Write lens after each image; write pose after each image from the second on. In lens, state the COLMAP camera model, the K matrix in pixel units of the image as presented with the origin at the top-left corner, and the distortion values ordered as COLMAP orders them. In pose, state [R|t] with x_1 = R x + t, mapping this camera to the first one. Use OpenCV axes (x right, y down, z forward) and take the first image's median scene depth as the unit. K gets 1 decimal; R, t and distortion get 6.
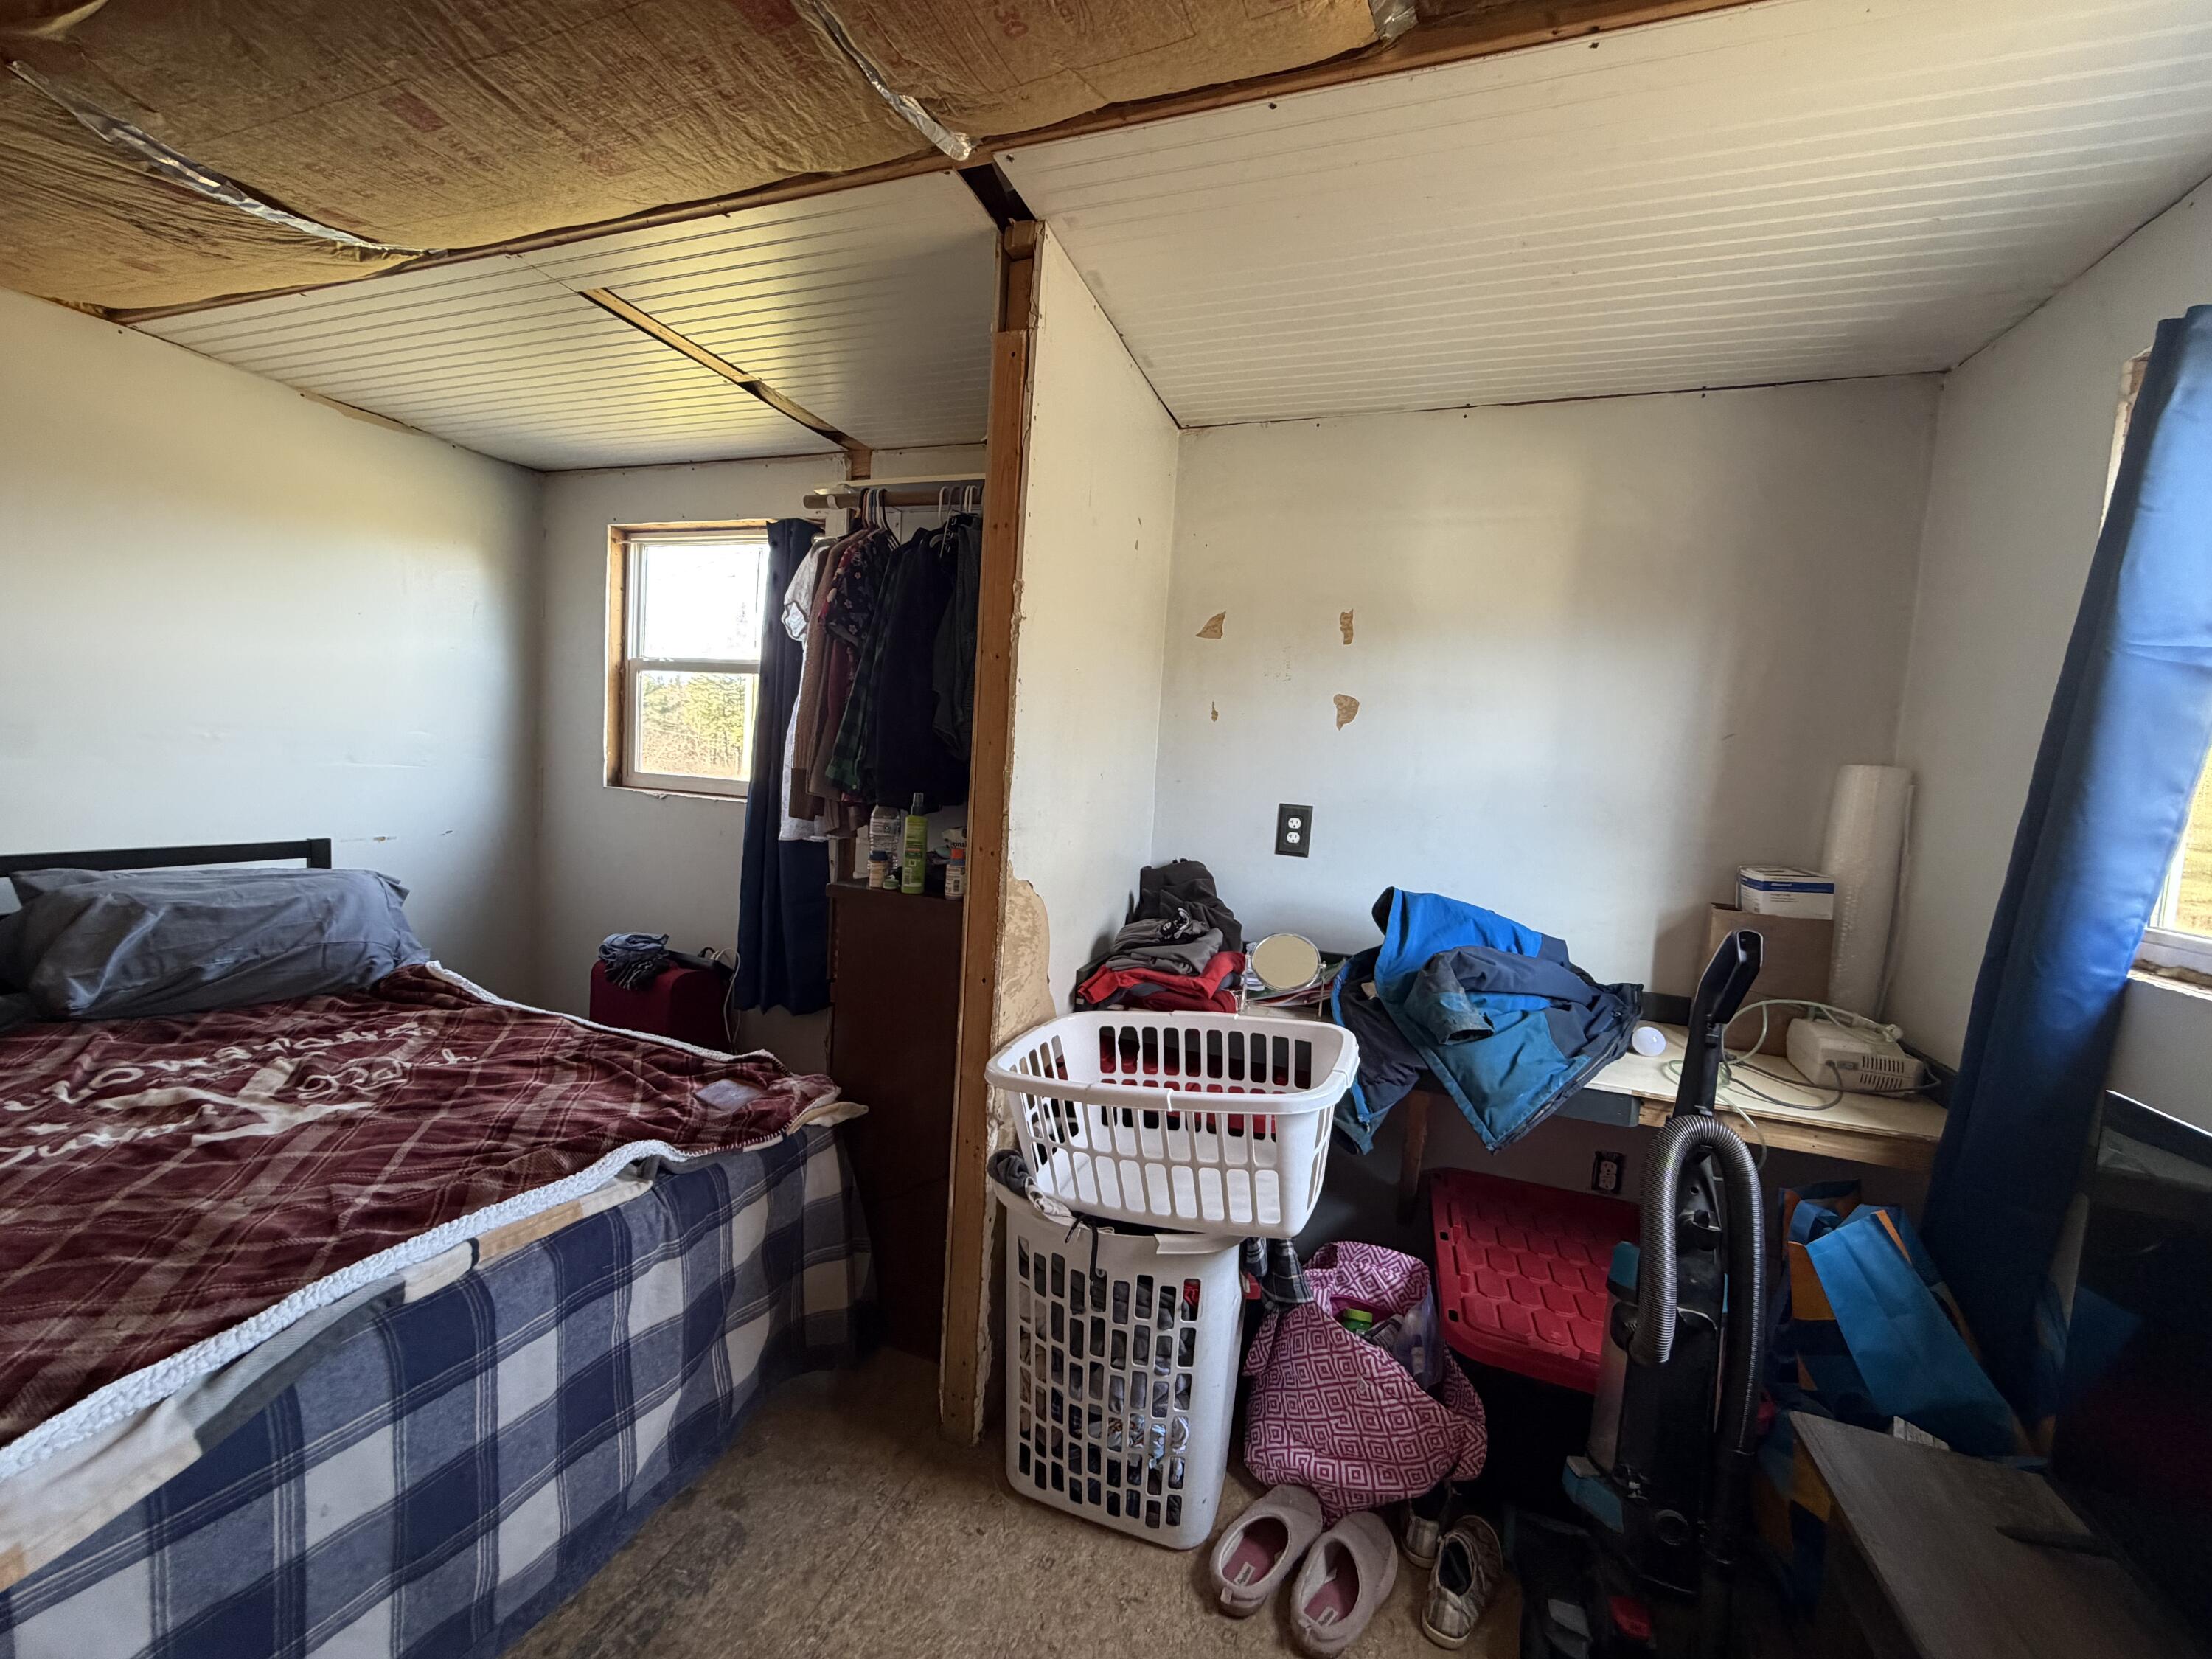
lens RADIAL K [[886.1, 0, 1101.7], [0, 886.1, 828.7], [0, 0, 1]] dist [-0.001846, 0.000099]
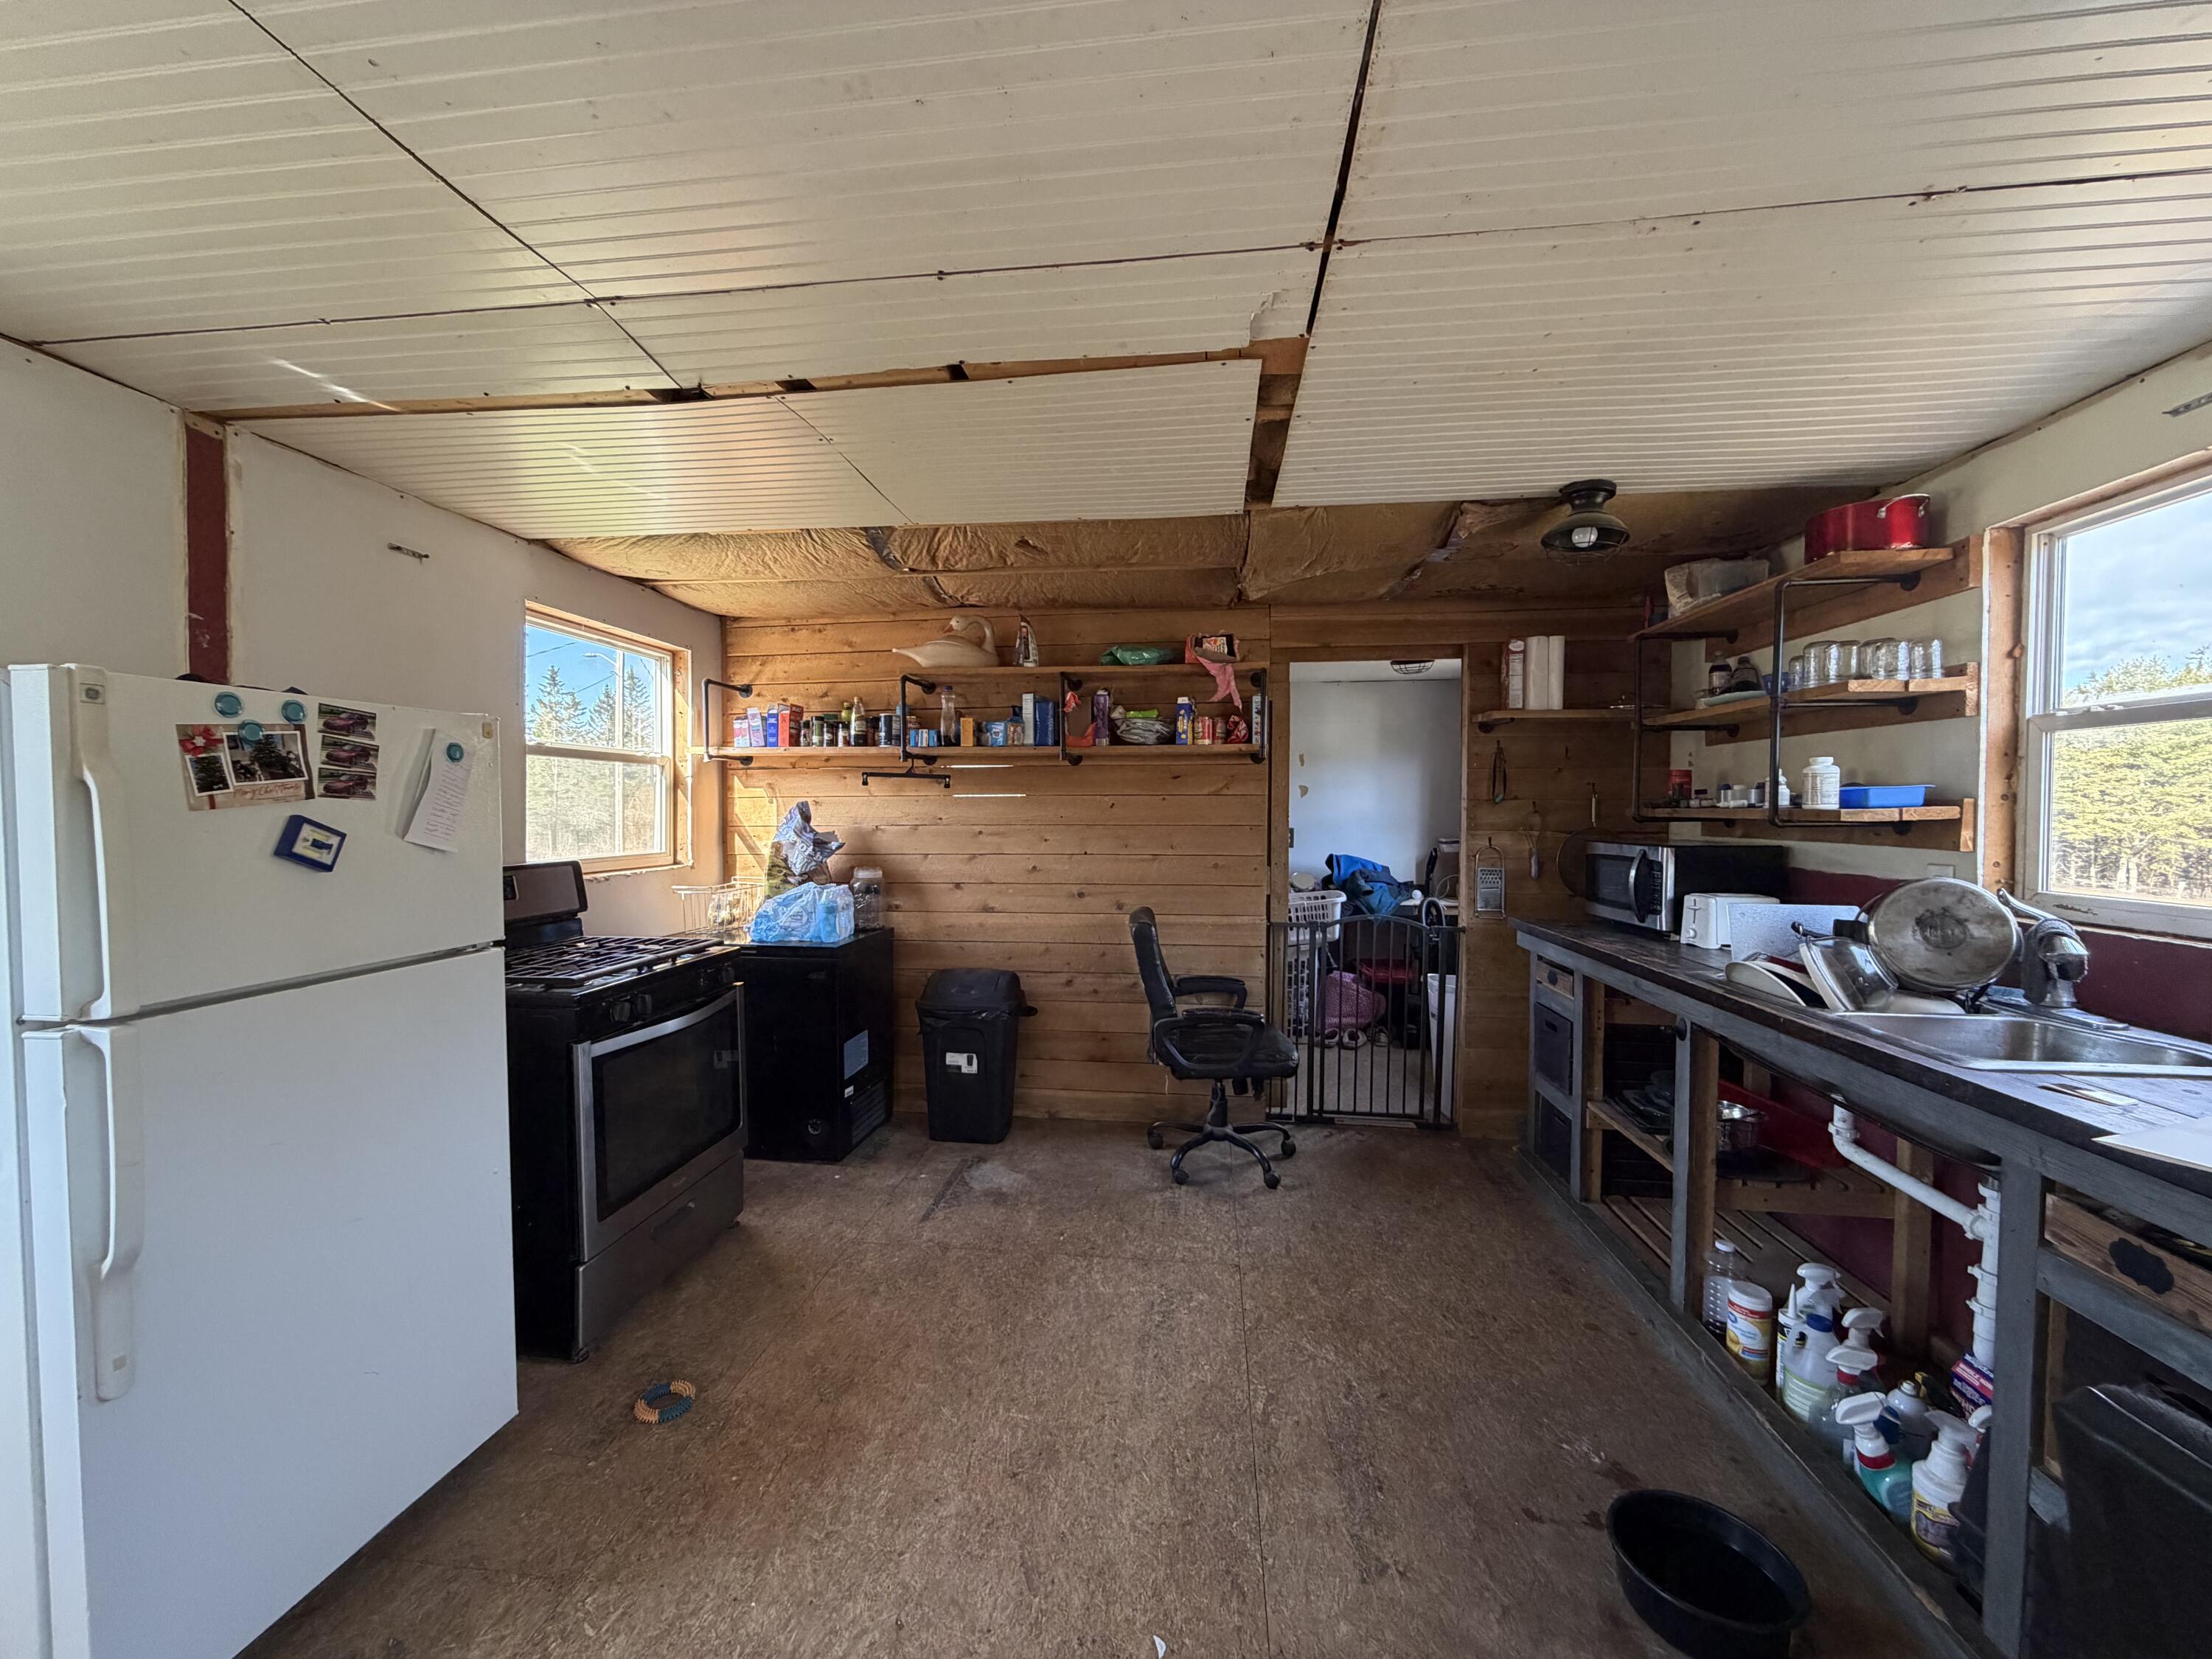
lens RADIAL K [[886.1, 0, 1102.8], [0, 886.1, 833.2], [0, 0, 1]] dist [-0.001846, 0.000099]
pose [[0.972935, -0.065094, 0.221721, -1.080817], [0.075289, 0.996444, -0.037834, 0.055323], [-0.218469, 0.053503, 0.974376, -1.722671]]
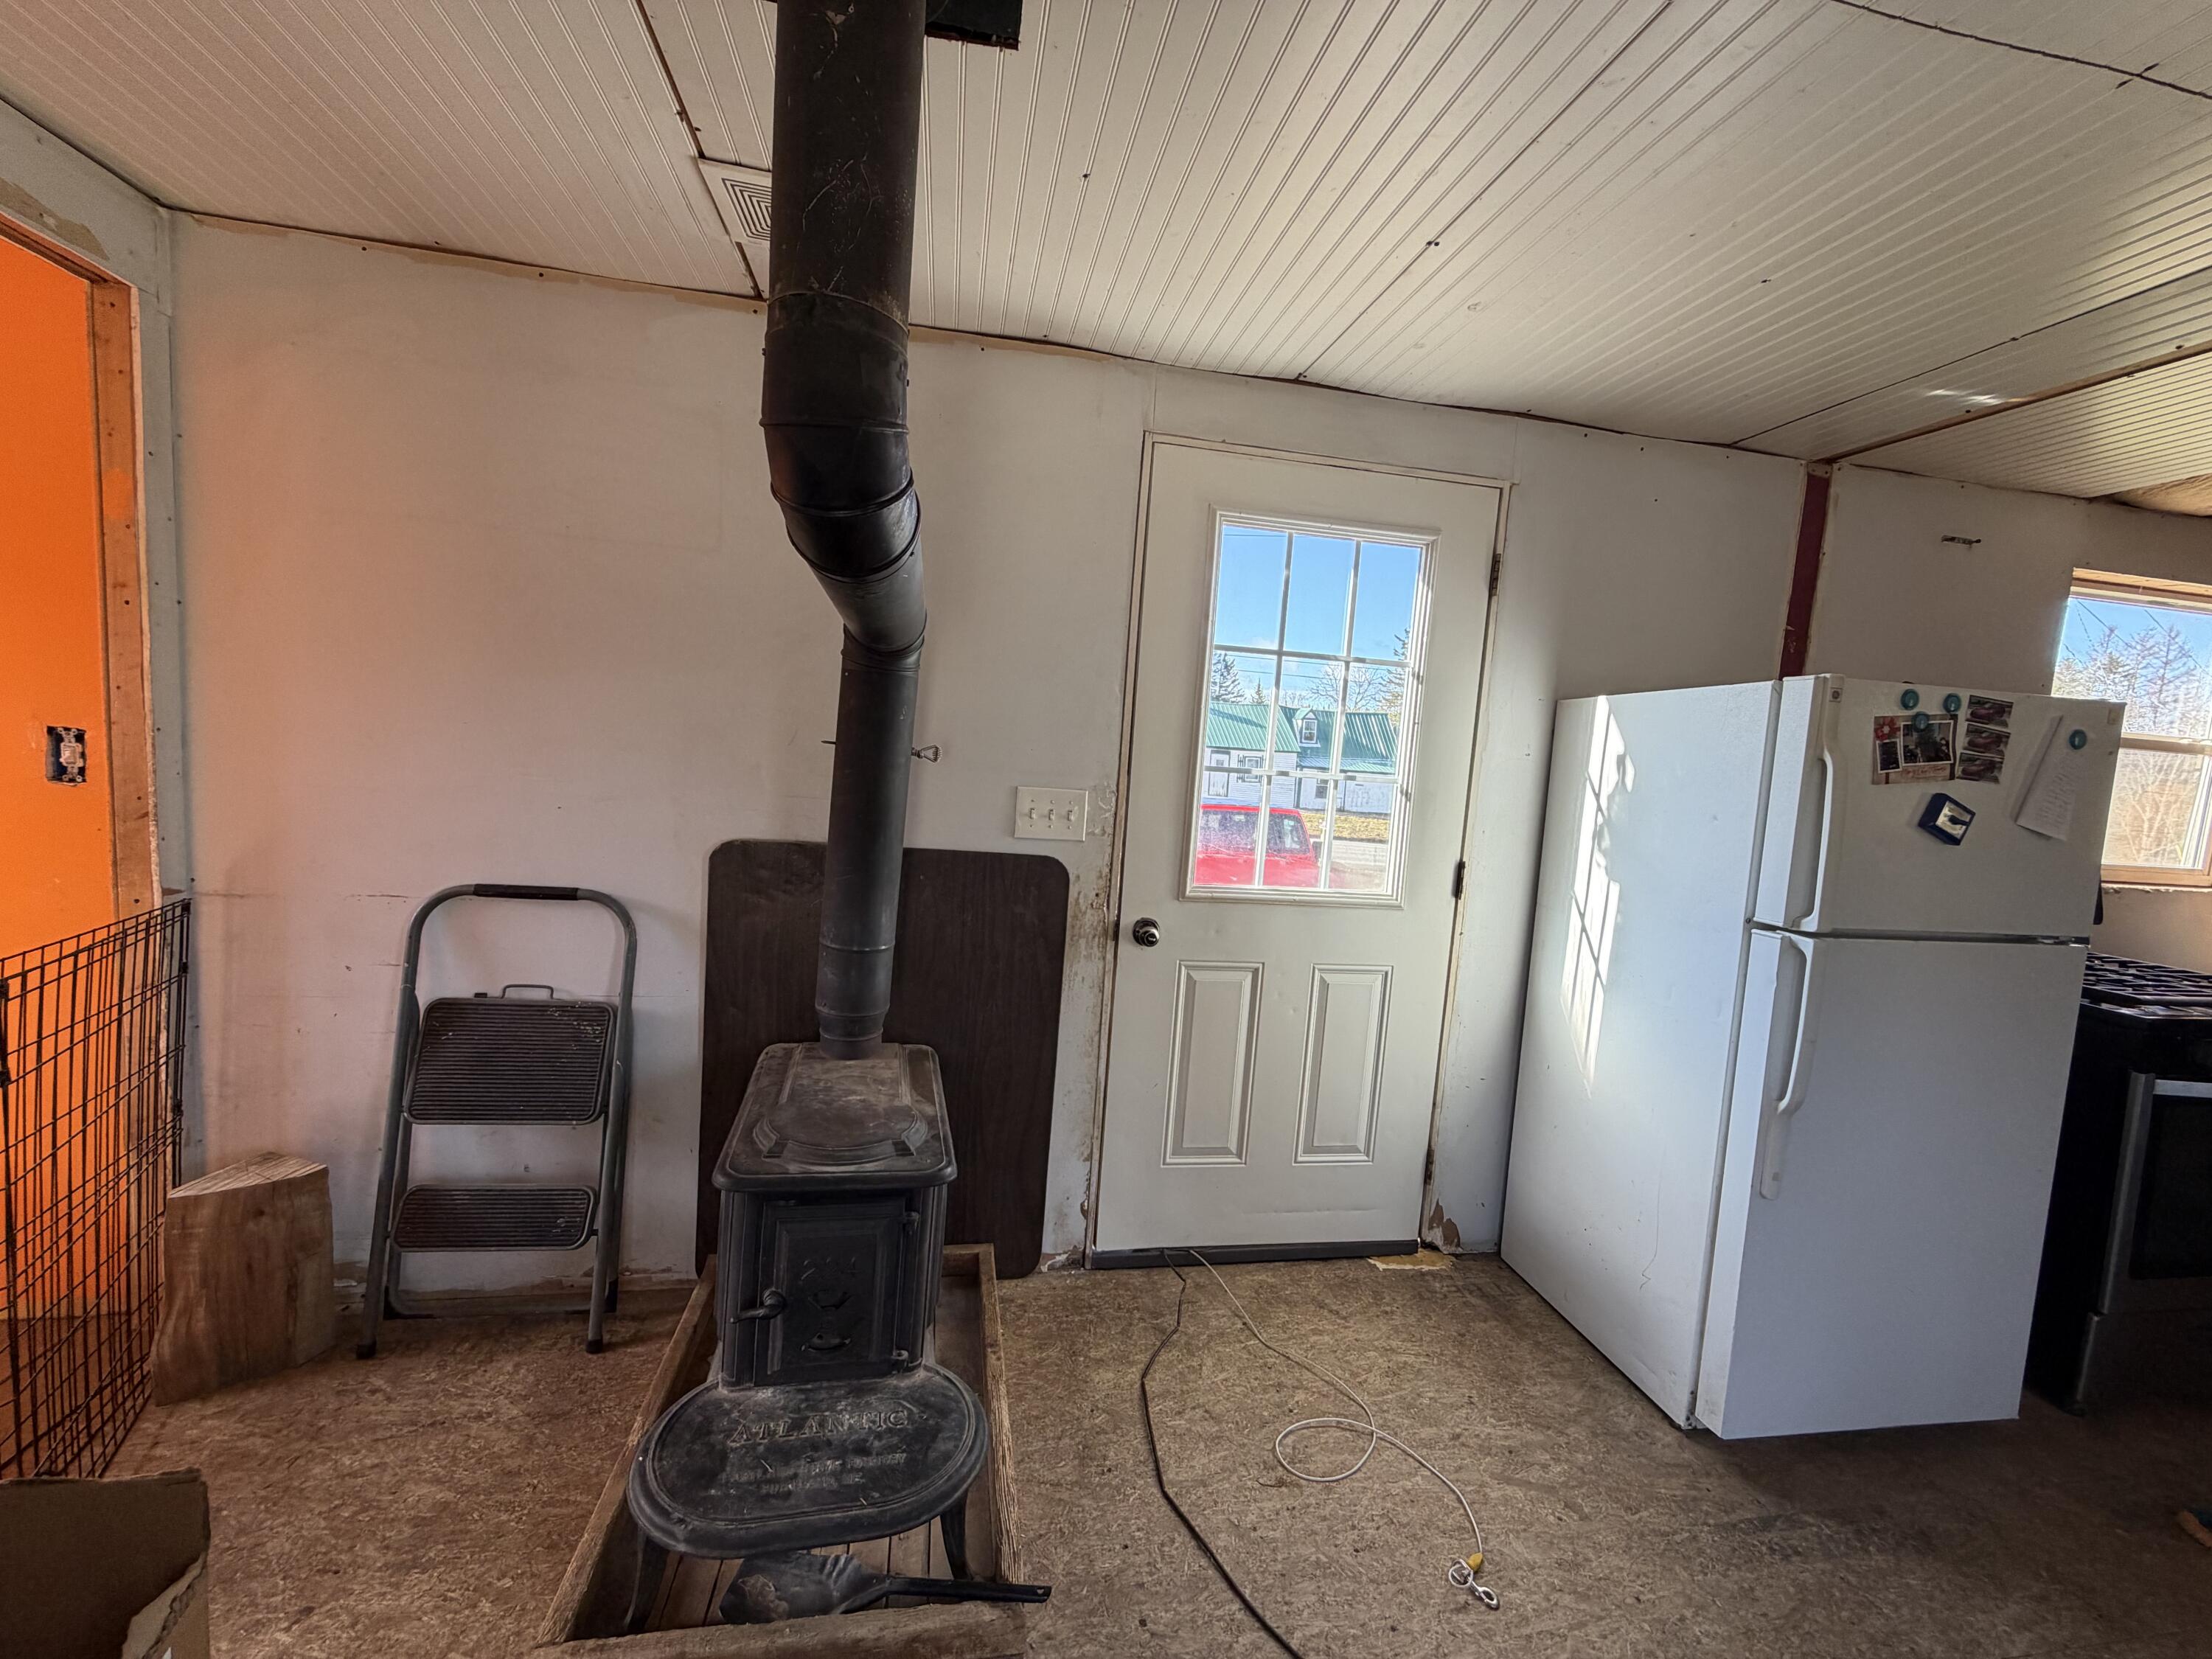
lens RADIAL K [[886.1, 0, 1103.1], [0, 886.1, 829.5], [0, 0, 1]] dist [-0.001846, 0.000099]
pose [[0.502328, 0.052416, -0.863087, -1.669150], [-0.106238, 0.994340, -0.001445, 0.159663], [0.858126, 0.092419, 0.505054, -2.670493]]
